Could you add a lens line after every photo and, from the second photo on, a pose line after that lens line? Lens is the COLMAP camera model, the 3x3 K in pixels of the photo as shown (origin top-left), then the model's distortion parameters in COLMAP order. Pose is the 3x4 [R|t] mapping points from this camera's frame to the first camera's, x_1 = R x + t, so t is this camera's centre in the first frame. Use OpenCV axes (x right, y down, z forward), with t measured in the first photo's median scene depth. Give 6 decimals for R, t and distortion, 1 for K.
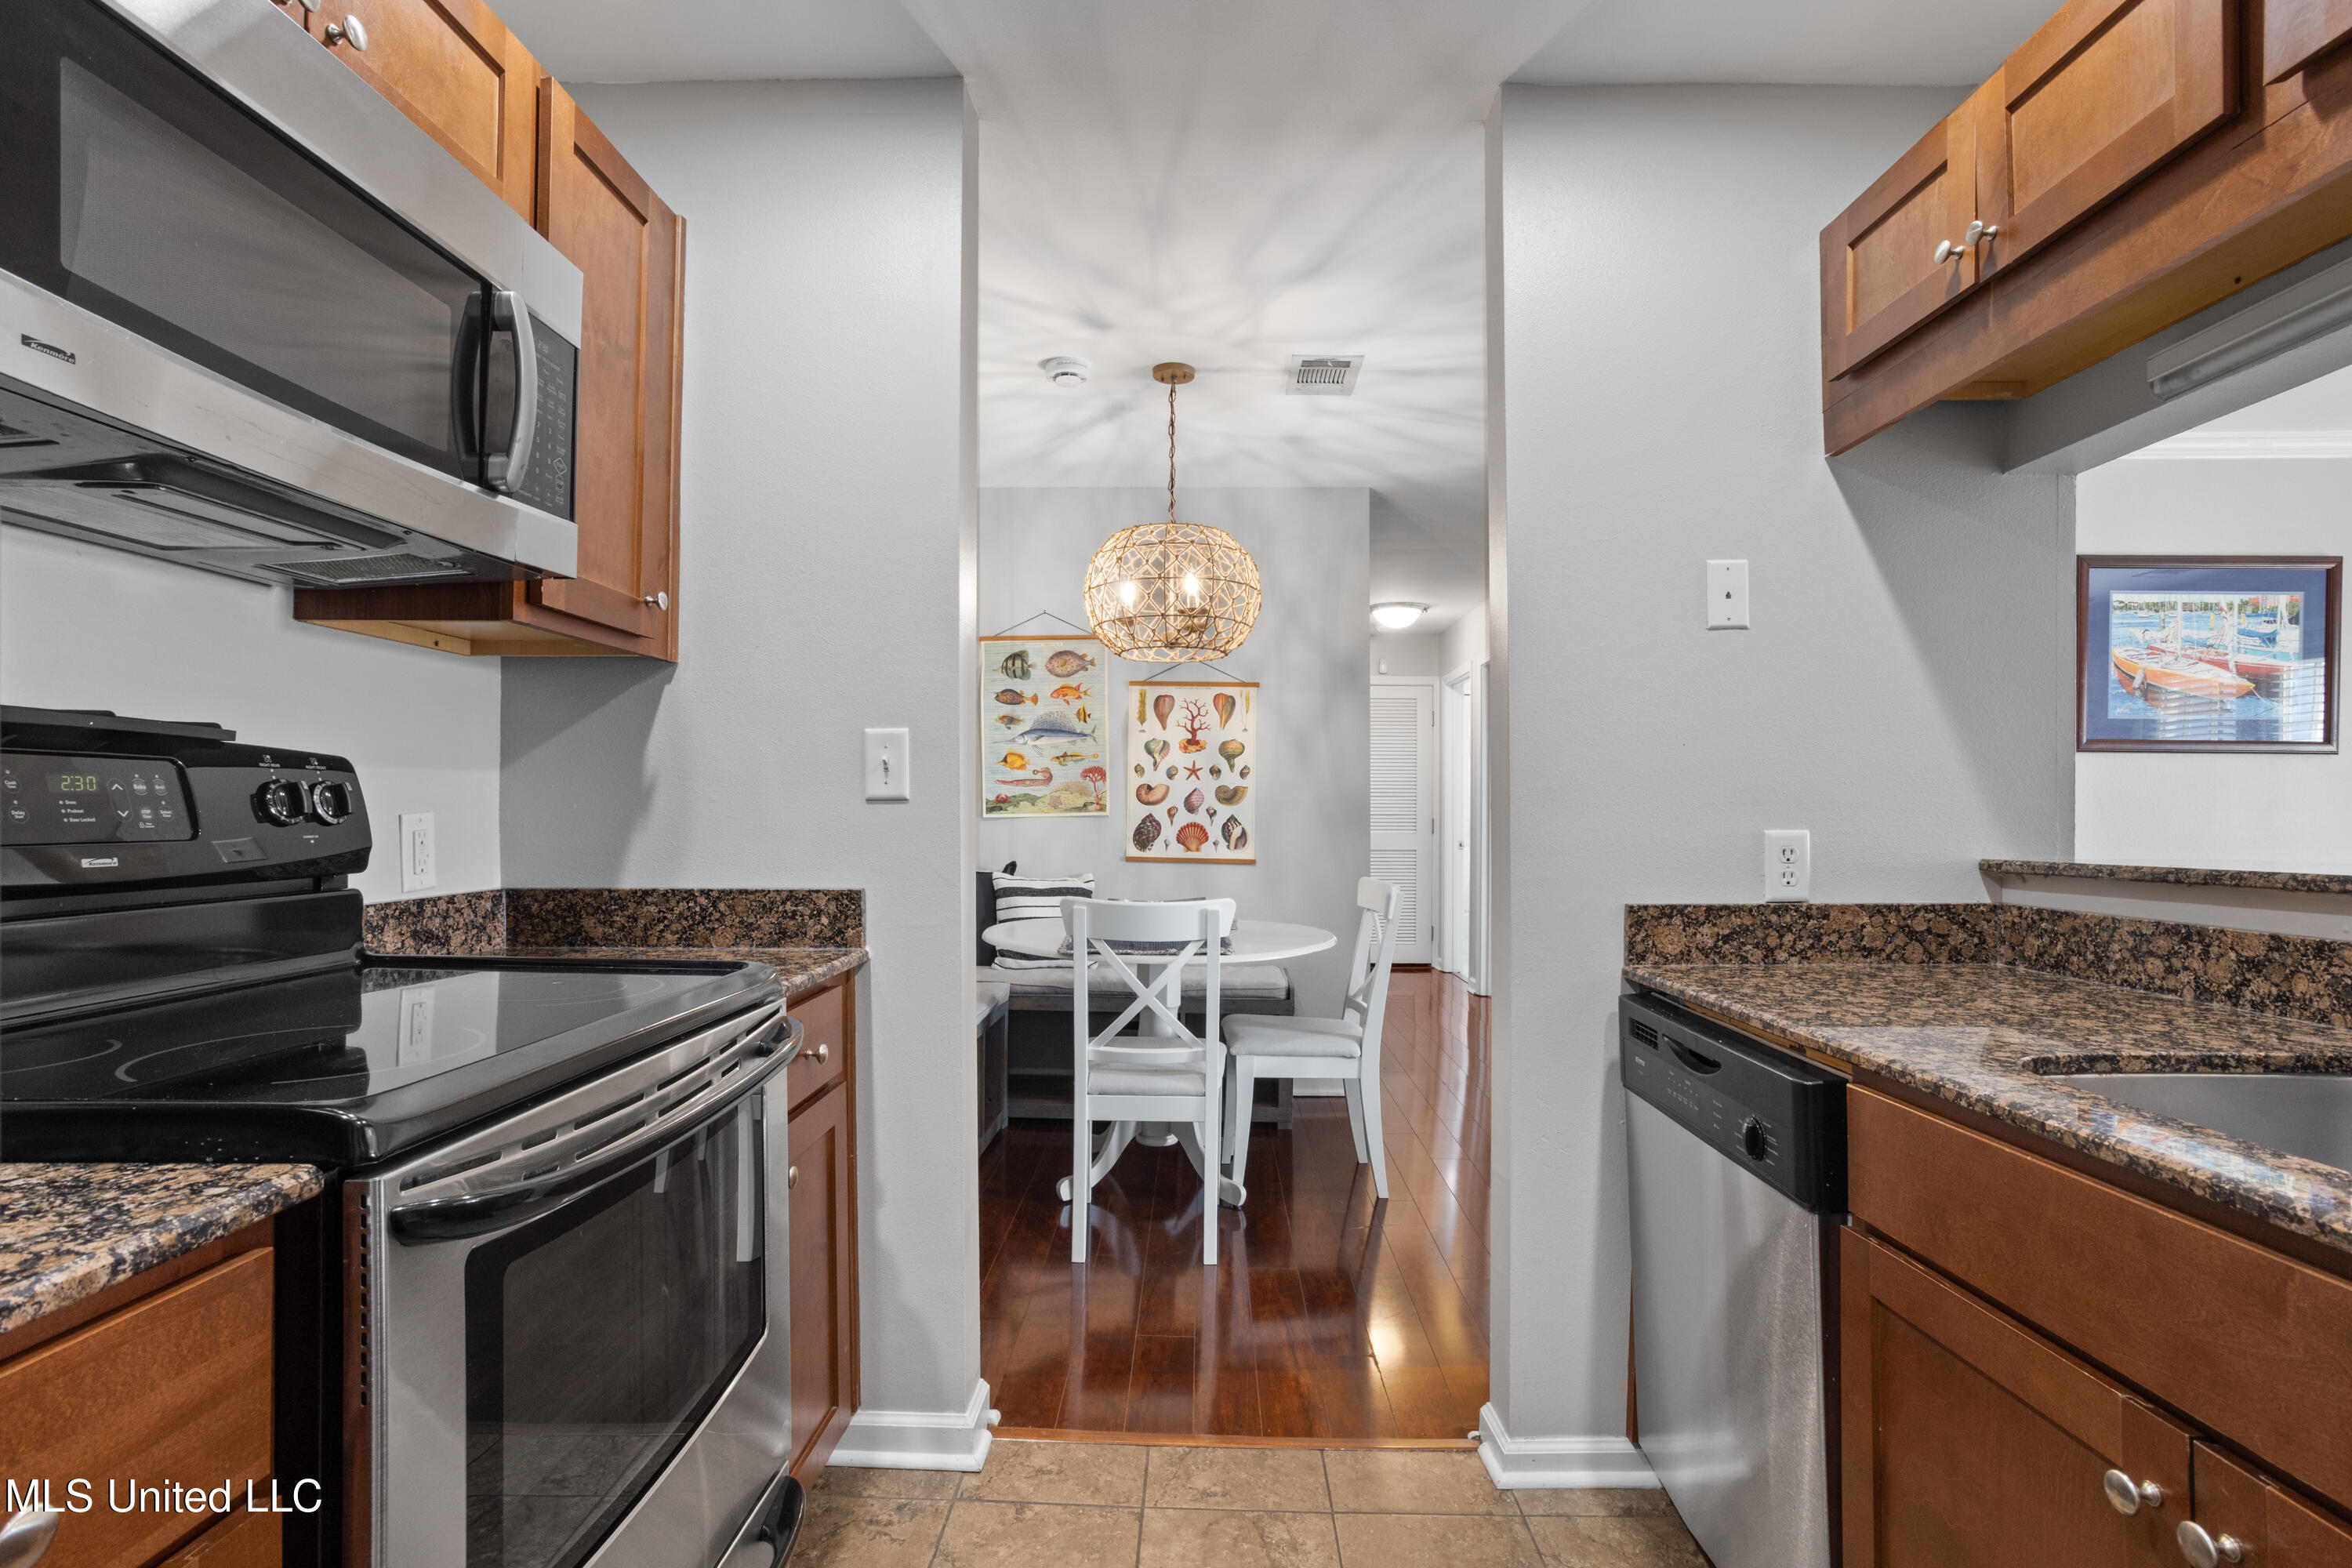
lens RADIAL K [[1154.1, 0, 1190.7], [0, 1154.1, 805.3], [0, 0, 1]] dist [-0.009198, 0.005678]
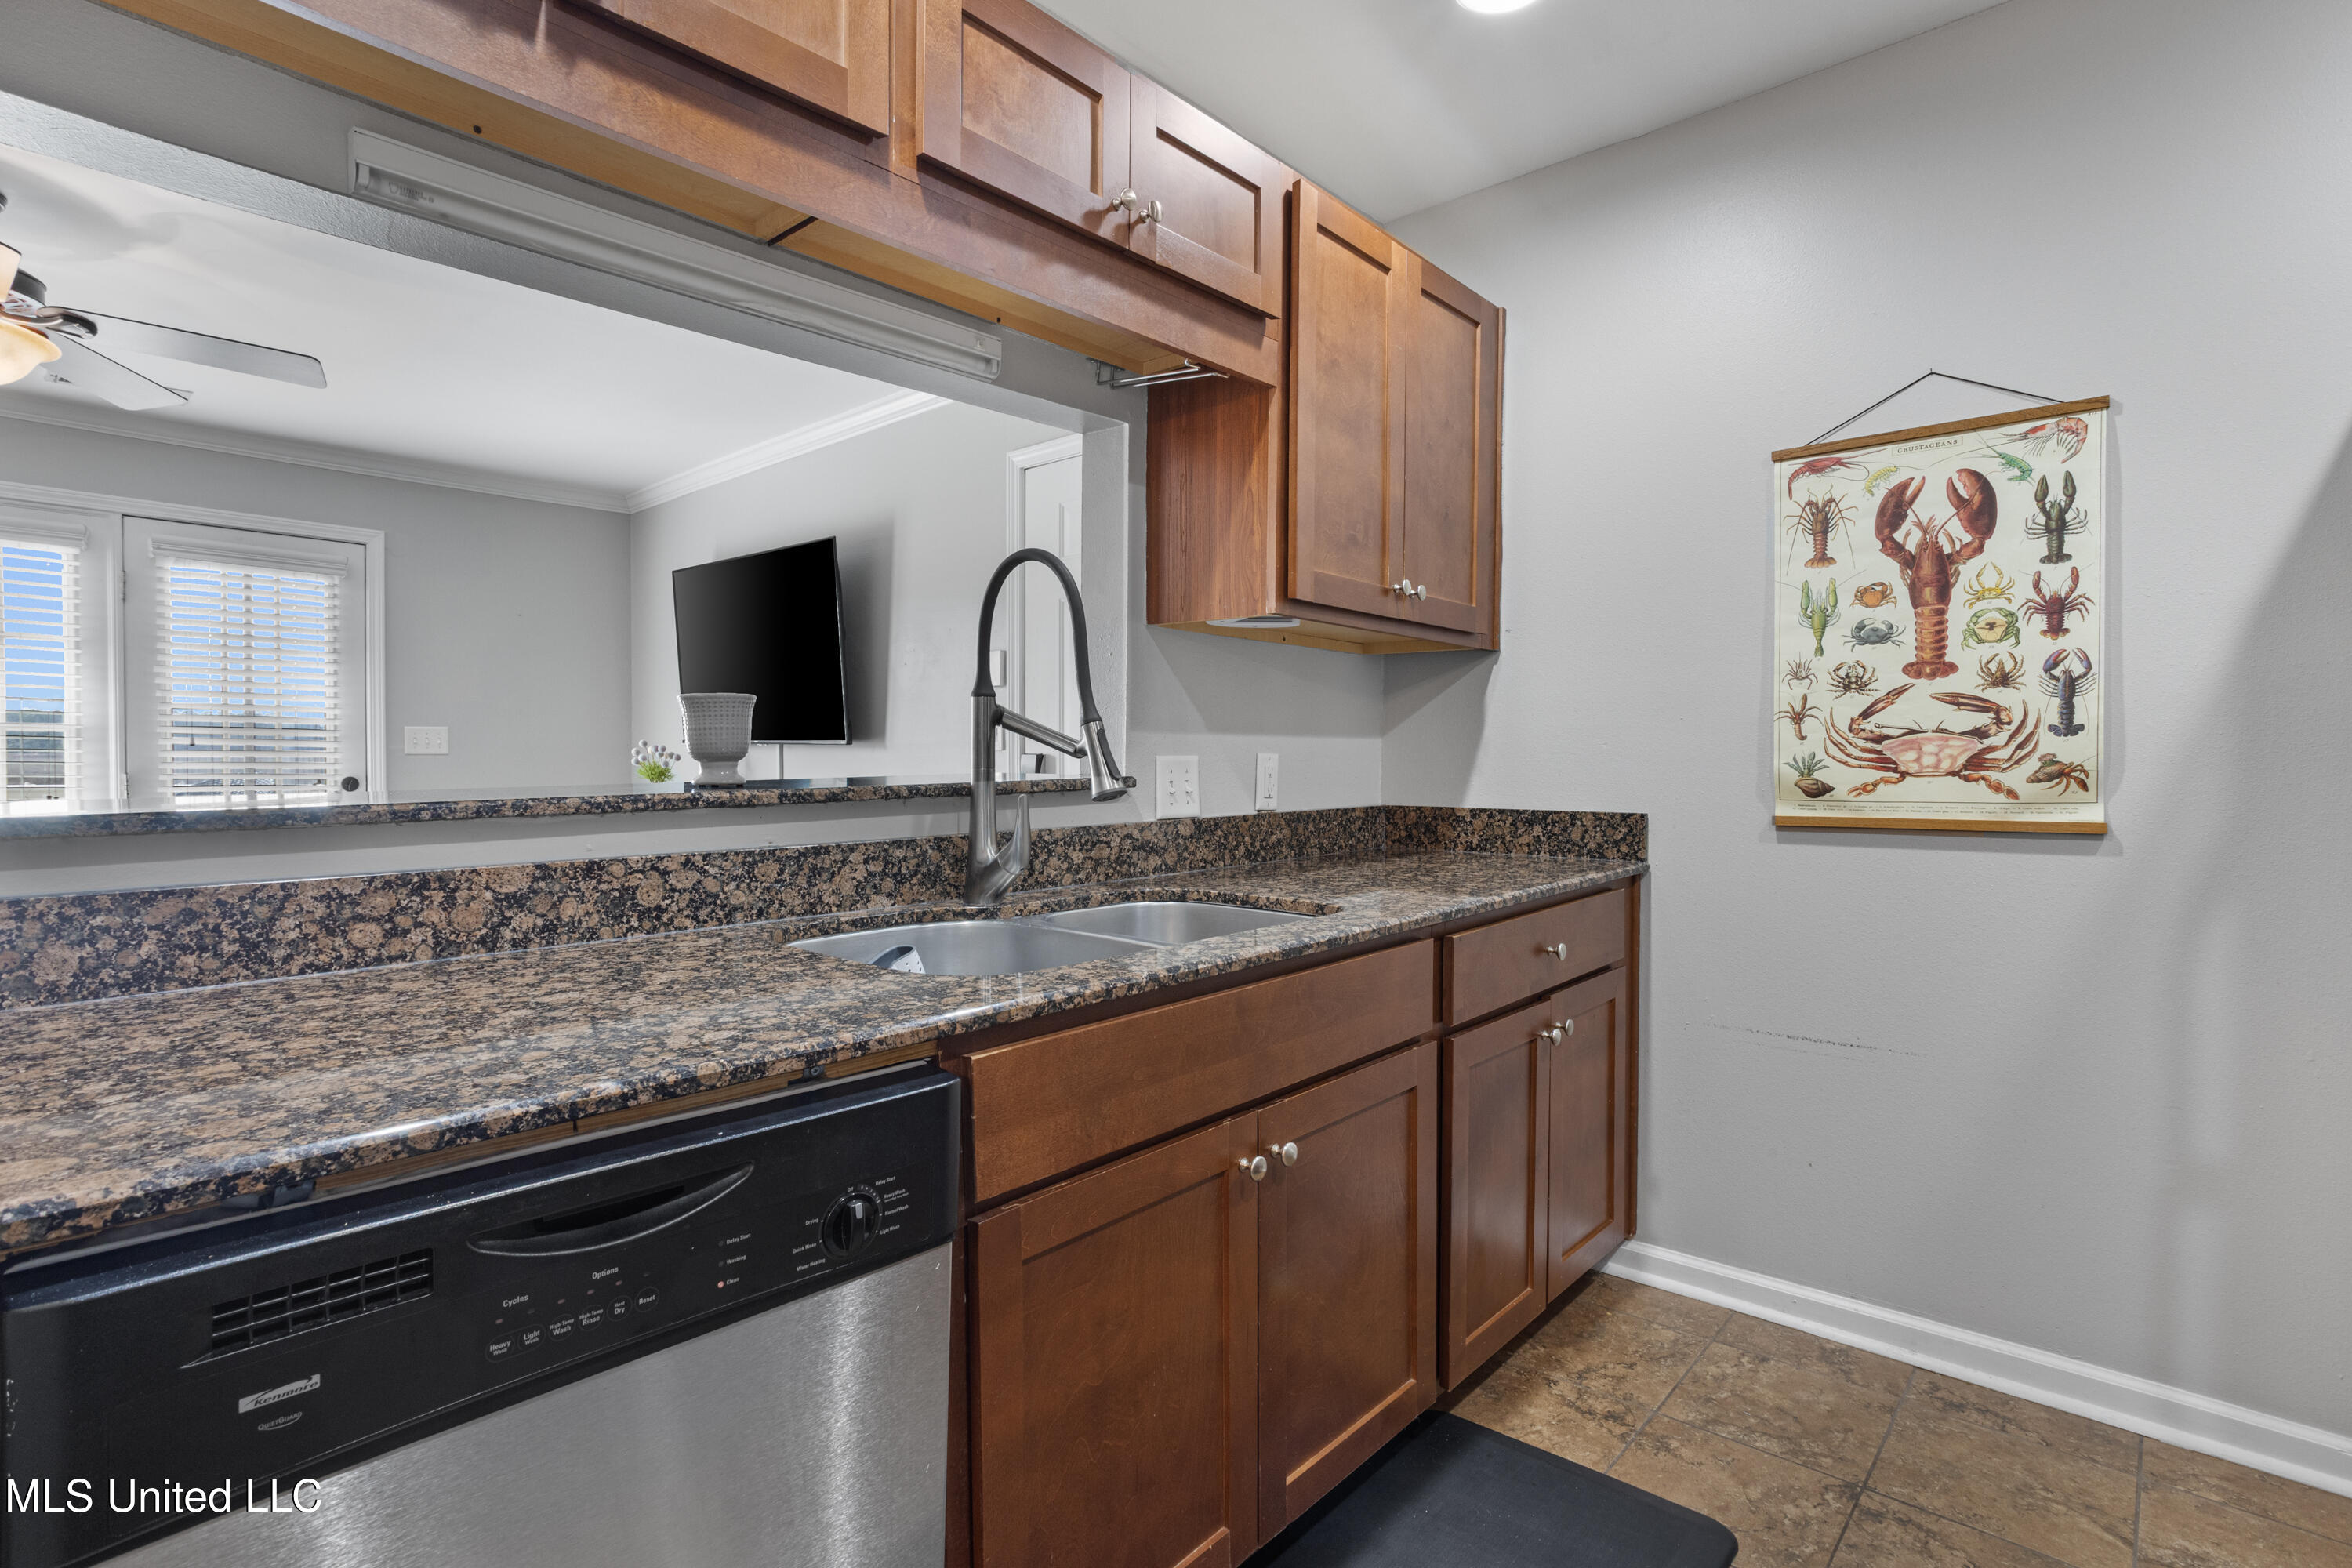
lens RADIAL K [[1154.1, 0, 1189.1], [0, 1154.1, 780.9], [0, 0, 1]] dist [-0.009198, 0.005678]
pose [[-0.749244, -0.024585, 0.661837, -0.089235], [-0.009670, 0.999610, 0.026184, 0.012685], [-0.662223, 0.013219, -0.749190, 1.283131]]
